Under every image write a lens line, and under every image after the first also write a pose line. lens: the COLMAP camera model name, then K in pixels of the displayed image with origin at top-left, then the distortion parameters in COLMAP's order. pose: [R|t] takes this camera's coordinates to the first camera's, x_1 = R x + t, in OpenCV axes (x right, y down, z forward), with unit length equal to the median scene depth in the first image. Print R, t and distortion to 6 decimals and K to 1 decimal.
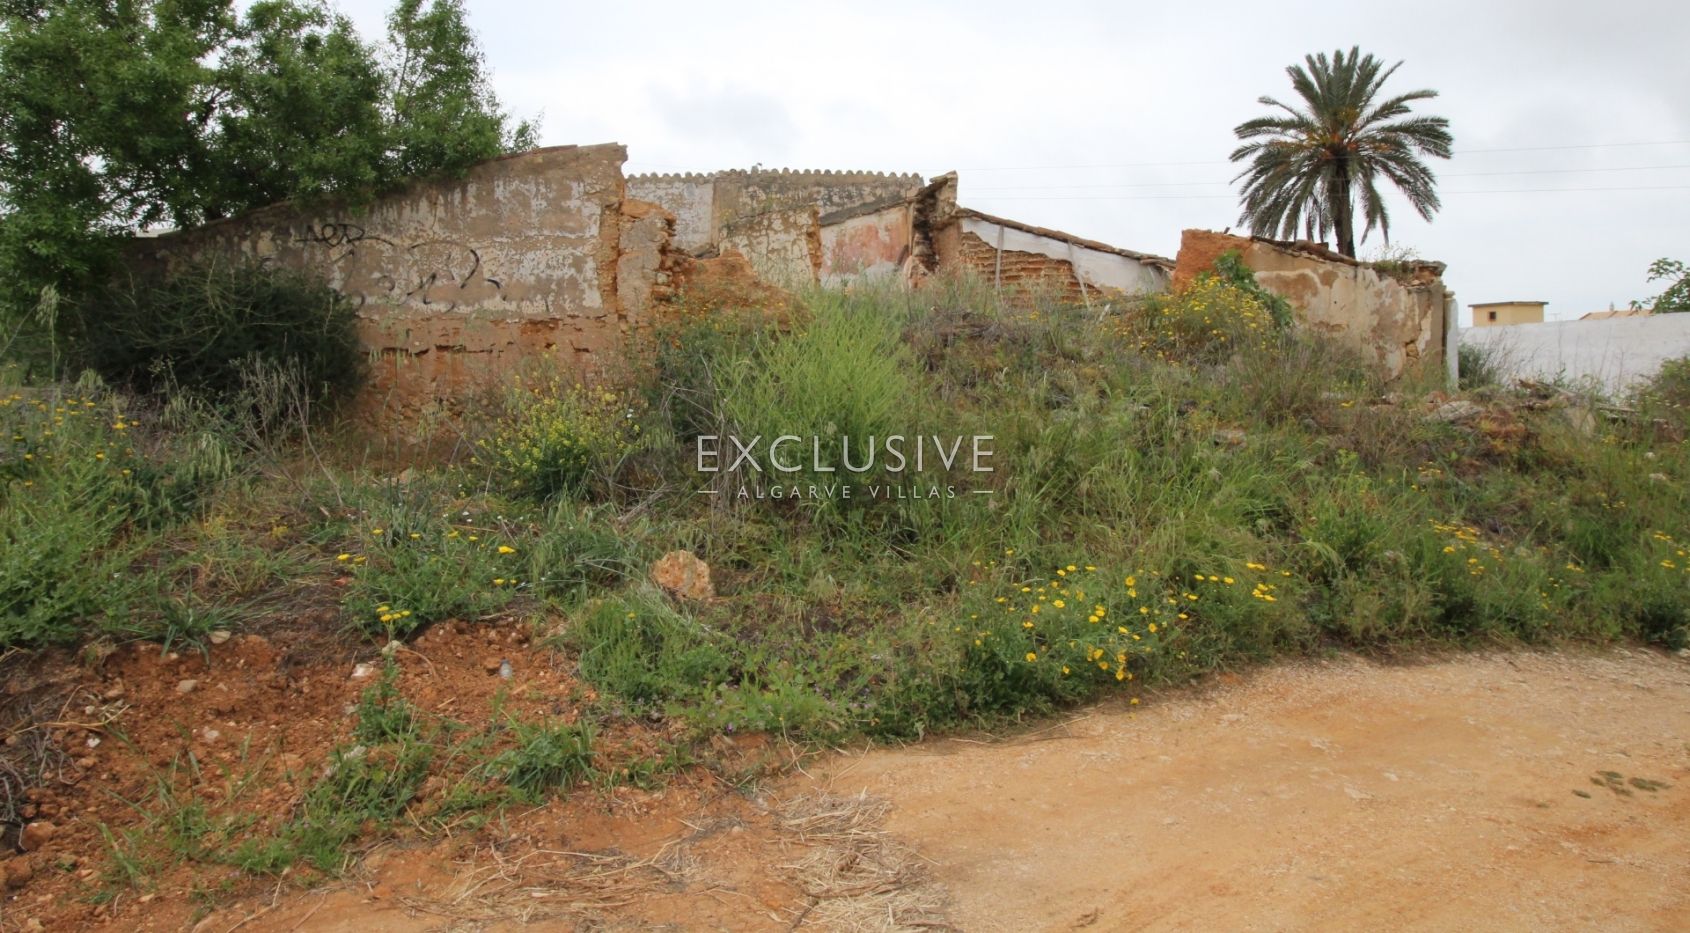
lens RADIAL K [[1007.3, 0, 848.8], [0, 1007.3, 366.4], [0, 0, 1]] dist [0.010450, -0.013903]
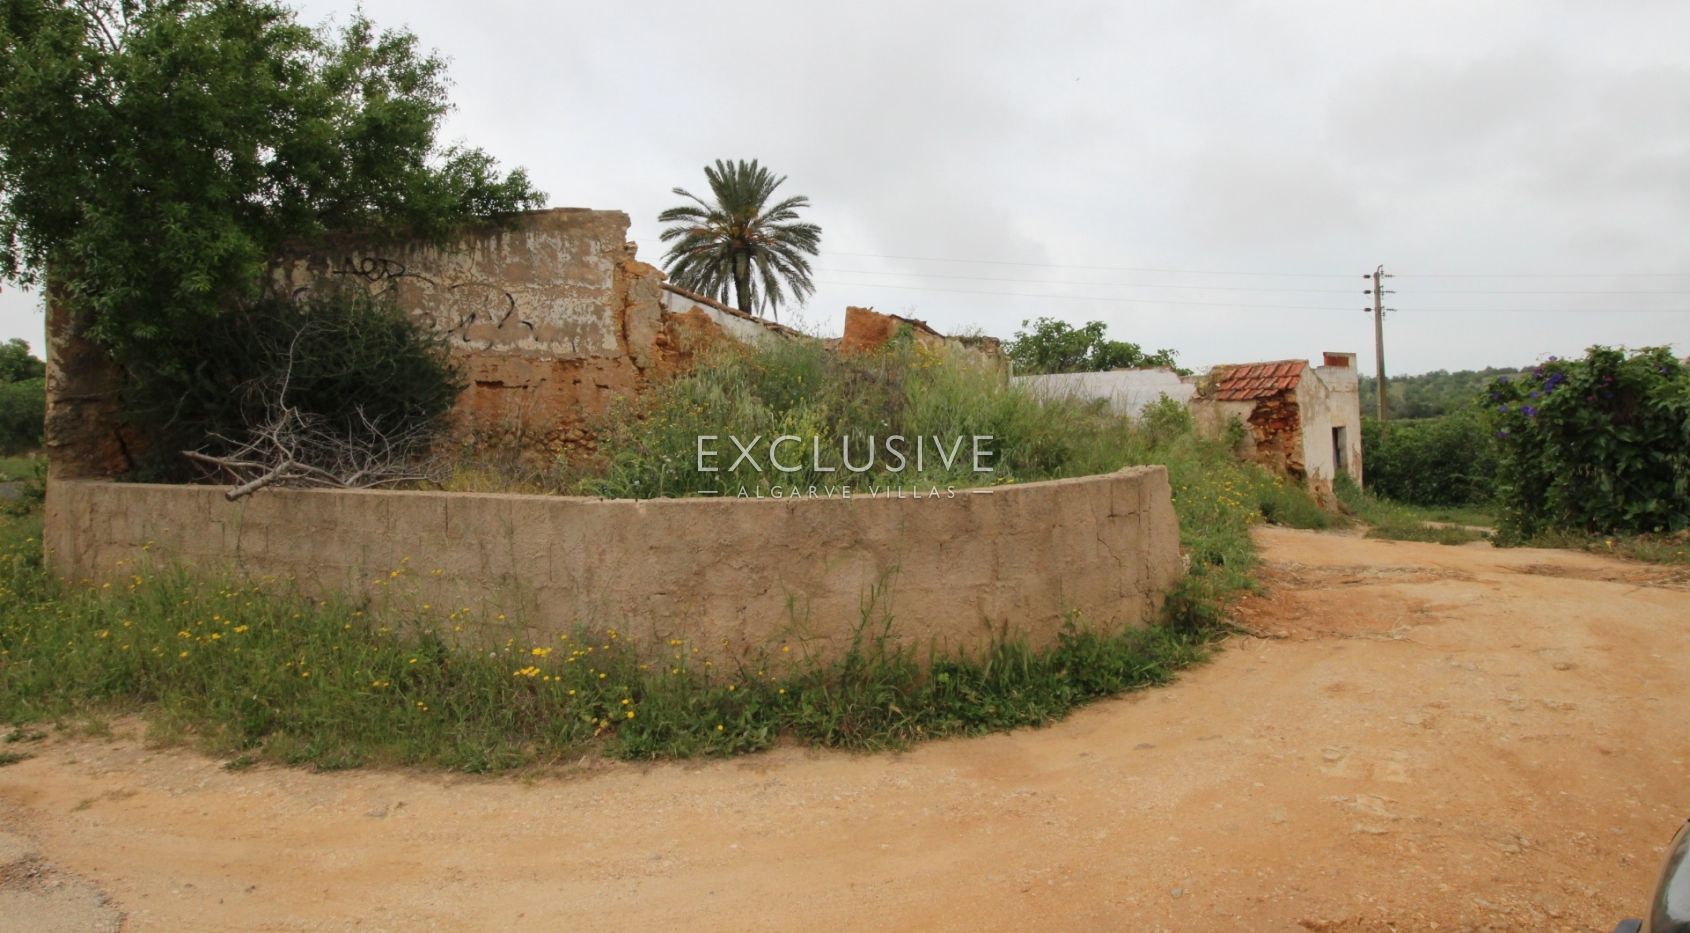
lens RADIAL K [[1007.2, 0, 848.6], [0, 1007.2, 365.7], [0, 0, 1]] dist [0.002145, -0.004895]
pose [[0.772891, 0.021912, 0.634161, -0.775964], [0.016808, 0.998346, -0.054980, 0.027905], [-0.634316, 0.053153, 0.771244, -0.065333]]
